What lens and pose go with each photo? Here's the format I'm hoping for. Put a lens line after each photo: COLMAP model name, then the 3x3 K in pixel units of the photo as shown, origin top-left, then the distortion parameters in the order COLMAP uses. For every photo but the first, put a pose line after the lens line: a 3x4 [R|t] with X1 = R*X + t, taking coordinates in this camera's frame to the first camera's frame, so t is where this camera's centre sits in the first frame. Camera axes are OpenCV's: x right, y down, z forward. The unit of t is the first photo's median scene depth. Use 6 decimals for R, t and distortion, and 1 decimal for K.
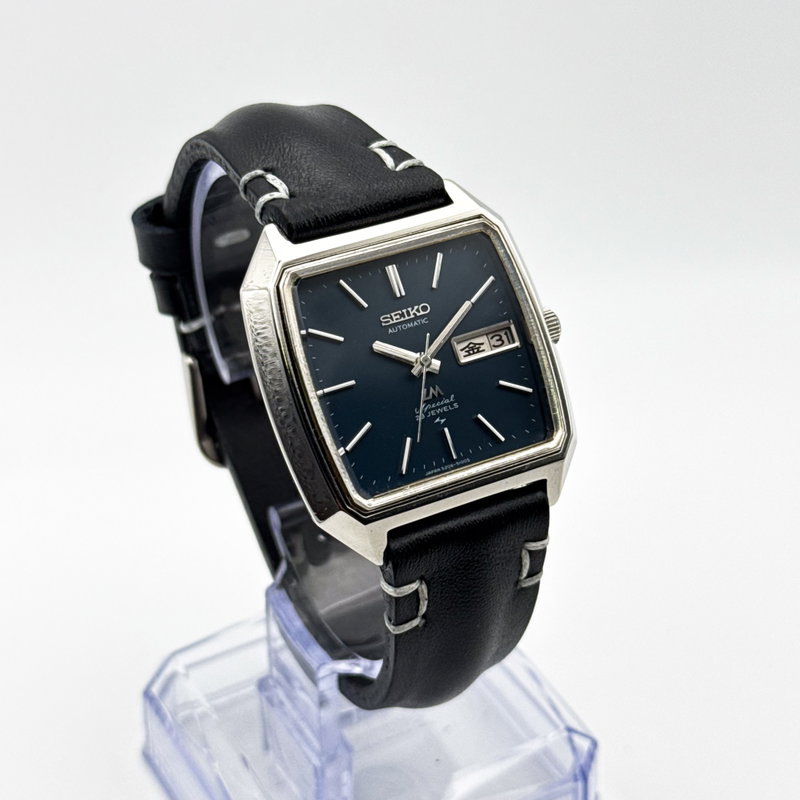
lens RADIAL K [[1894.3, 0, 400.0], [0, 1894.3, 400.0], [0, 0, 1]] dist [0.147056, -0.181987]
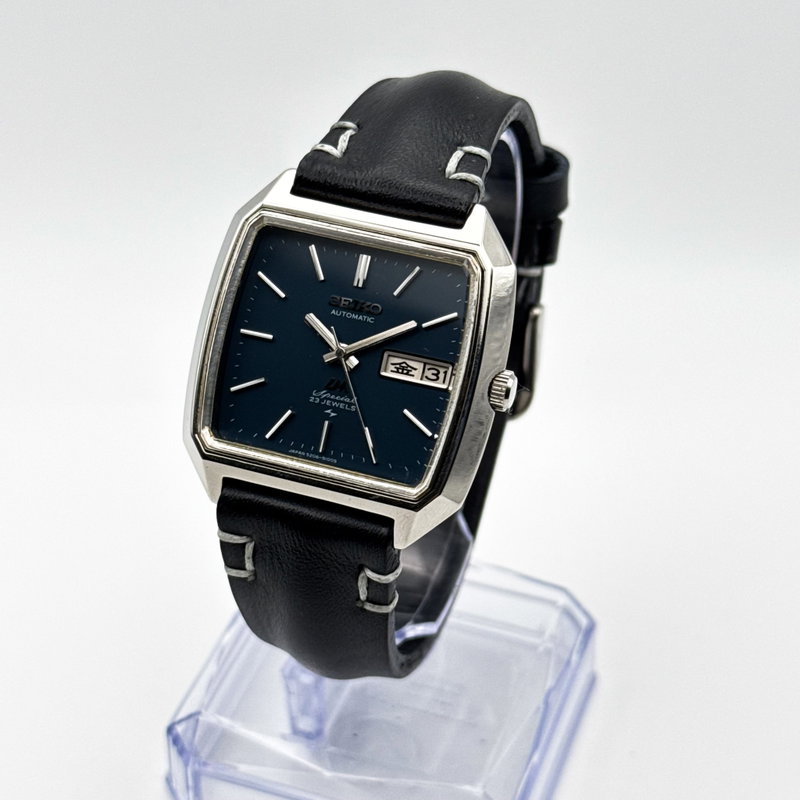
lens RADIAL K [[1894.3, 0, 400.0], [0, 1894.3, 400.0], [0, 0, 1]] dist [0.147056, -0.181987]
pose [[0.661750, 0.465510, -0.587696, 0.626790], [-0.425459, 0.878608, 0.216870, -0.226610], [0.617310, 0.106527, 0.779475, 0.231727]]
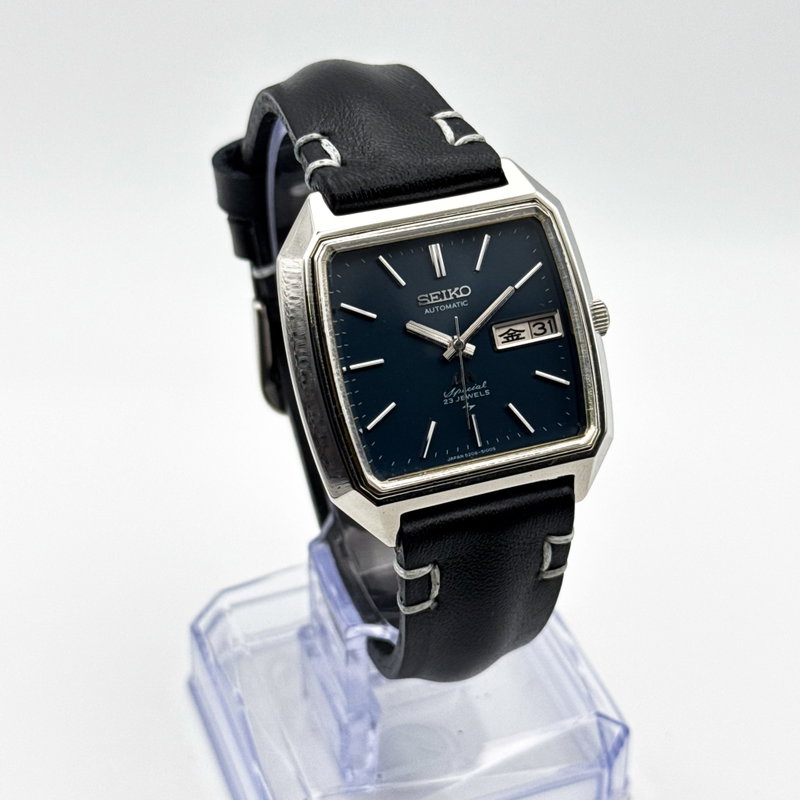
lens RADIAL K [[1894.3, 0, 400.0], [0, 1894.3, 400.0], [0, 0, 1]] dist [0.147056, -0.181987]
pose [[0.988955, 0.098743, -0.110538, 0.092909], [-0.091555, 0.993453, 0.068324, -0.055643], [0.116560, -0.057449, 0.991521, 0.019265]]
